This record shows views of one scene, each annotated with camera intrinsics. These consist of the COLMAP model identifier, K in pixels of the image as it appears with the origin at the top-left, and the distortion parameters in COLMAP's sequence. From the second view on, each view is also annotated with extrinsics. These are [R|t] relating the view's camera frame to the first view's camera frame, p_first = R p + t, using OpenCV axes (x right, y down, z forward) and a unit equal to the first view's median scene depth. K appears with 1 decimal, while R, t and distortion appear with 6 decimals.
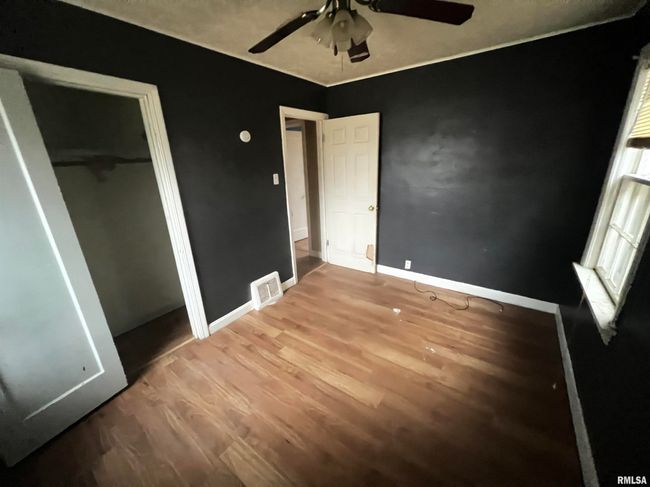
lens RADIAL K [[261.2, 0, 323.1], [0, 261.2, 241.2], [0, 0, 1]] dist [0.001140, 0.000623]
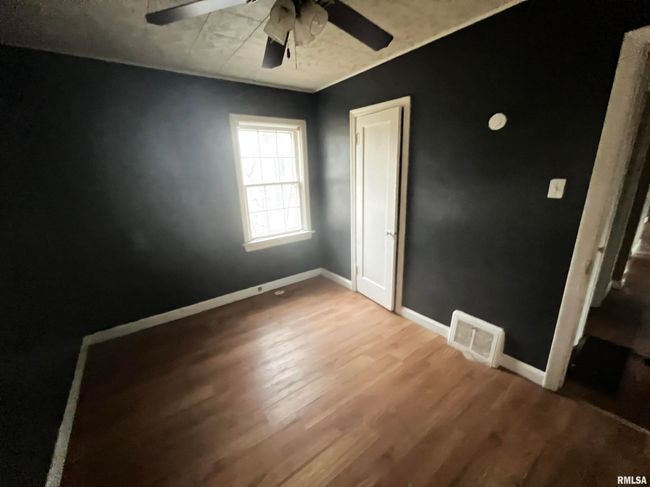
lens RADIAL K [[261.2, 0, 324.0], [0, 261.2, 241.5], [0, 0, 1]] dist [0.001140, 0.000623]
pose [[-0.294701, 0.309421, -0.904107, 0.618214], [-0.249073, 0.888549, 0.385284, -0.287292], [0.922558, 0.338732, -0.184788, 0.863967]]
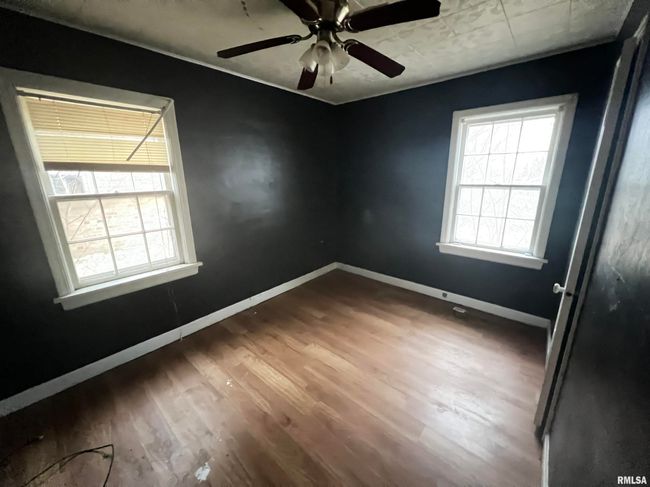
lens RADIAL K [[261.2, 0, 326.7], [0, 261.2, 243.3], [0, 0, 1]] dist [0.001140, 0.000623]
pose [[-0.996074, 0.032330, 0.082407, -0.005452], [0.071875, 0.838783, 0.539701, -0.417178], [-0.051673, 0.543505, -0.837814, 1.385397]]
